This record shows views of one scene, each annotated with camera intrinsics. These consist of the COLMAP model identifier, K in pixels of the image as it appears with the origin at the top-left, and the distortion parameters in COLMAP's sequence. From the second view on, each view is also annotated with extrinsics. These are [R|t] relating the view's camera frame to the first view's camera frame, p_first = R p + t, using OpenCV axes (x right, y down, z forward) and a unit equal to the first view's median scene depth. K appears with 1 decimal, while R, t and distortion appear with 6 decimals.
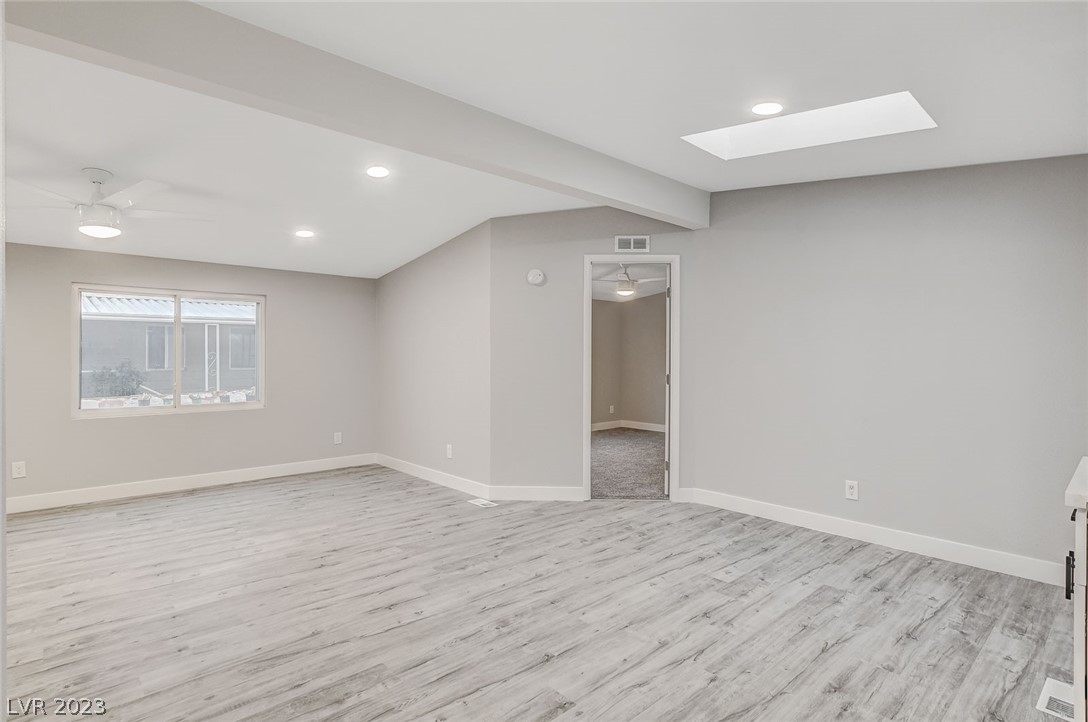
lens RADIAL K [[558.6, 0, 536.5], [0, 558.6, 346.0], [0, 0, 1]] dist [-0.005814, 0.000999]
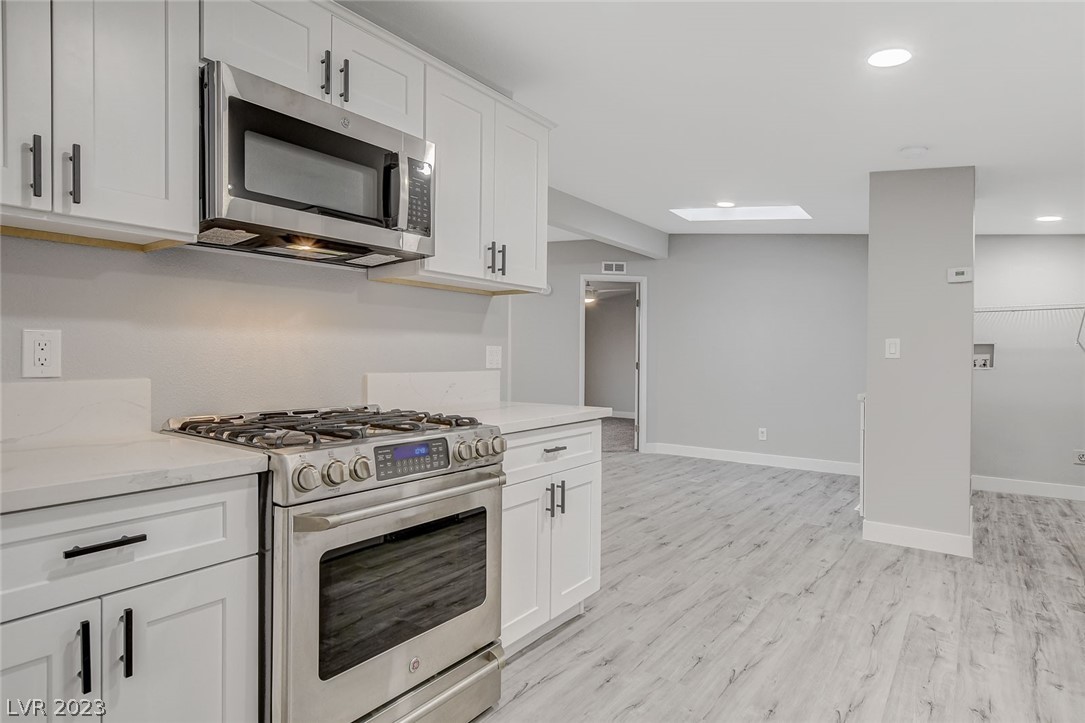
lens RADIAL K [[610.1, 0, 526.5], [0, 610.1, 342.1], [0, 0, 1]] dist [-0.004908, -0.000909]
pose [[0.982820, 0.008171, 0.184385, -0.428242], [-0.006630, 0.999938, -0.008974, 0.022144], [-0.184447, 0.007597, 0.982813, -0.594192]]
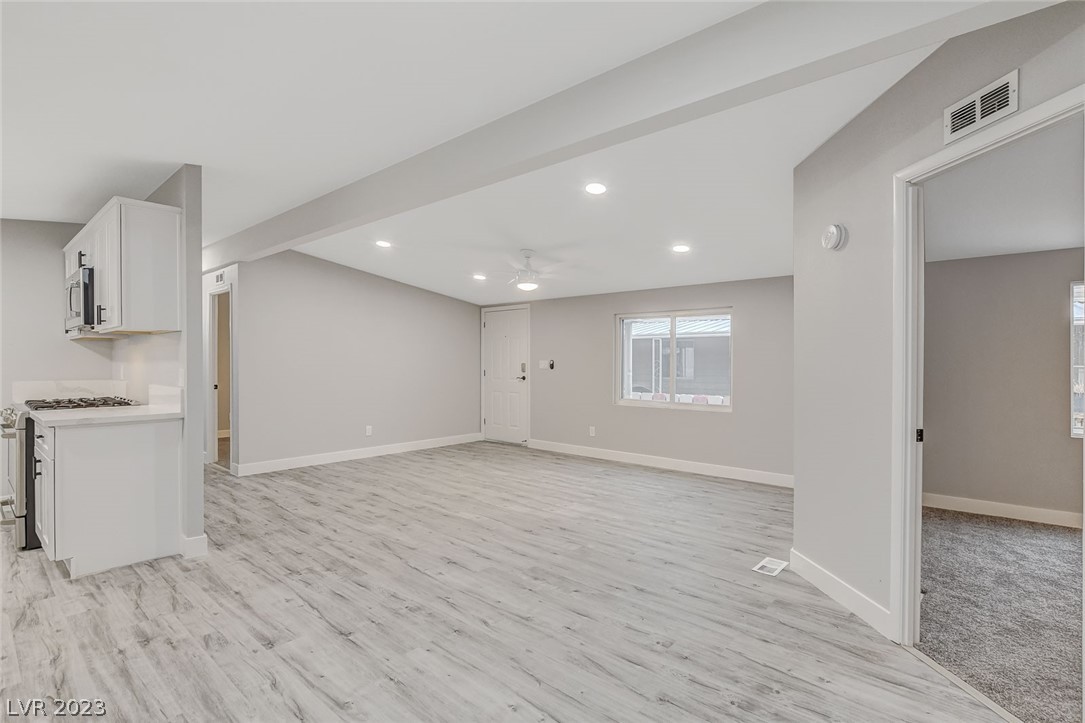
lens RADIAL K [[506.1, 0, 534.7], [0, 506.1, 355.5], [0, 0, 1]] dist [-0.017946, 0.002689]
pose [[0.119832, -0.012973, -0.992709, 0.690520], [0.011070, 0.999870, -0.011730, 0.013283], [0.992732, -0.009584, 0.119960, 0.815337]]
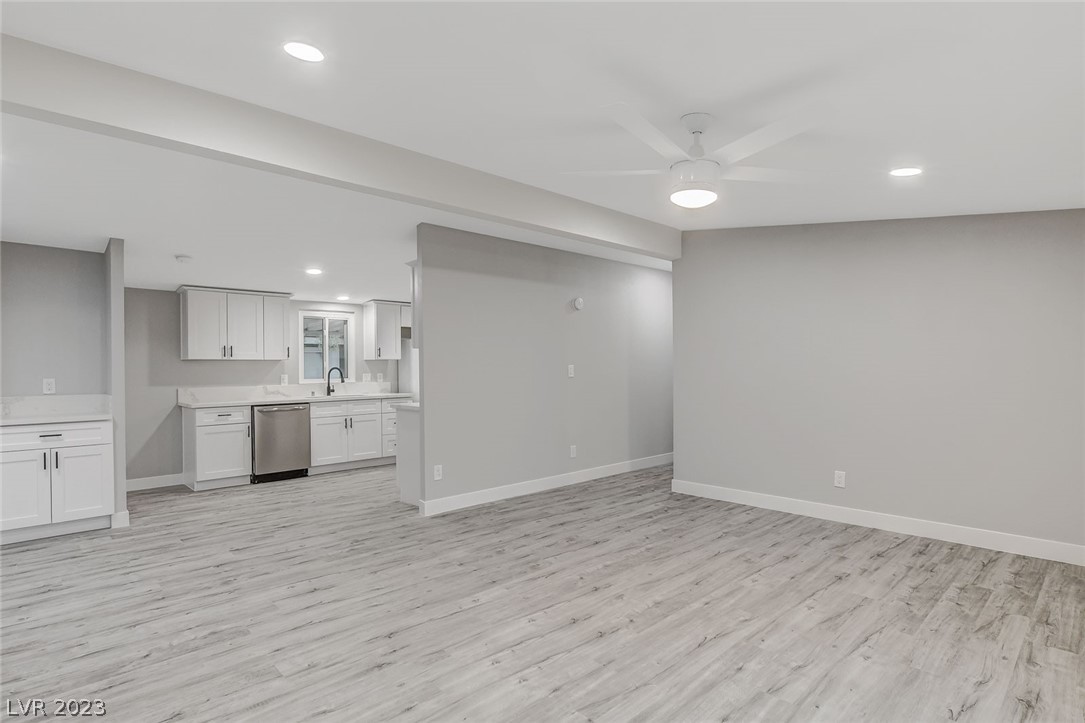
lens RADIAL K [[545.5, 0, 539.5], [0, 545.5, 361.7], [0, 0, 1]] dist [-0.014309, 0.004268]
pose [[-0.999144, 0.005609, -0.040990, -0.526716], [0.006753, 0.999590, -0.027814, 0.025091], [0.040818, -0.028067, -0.998772, 1.659855]]
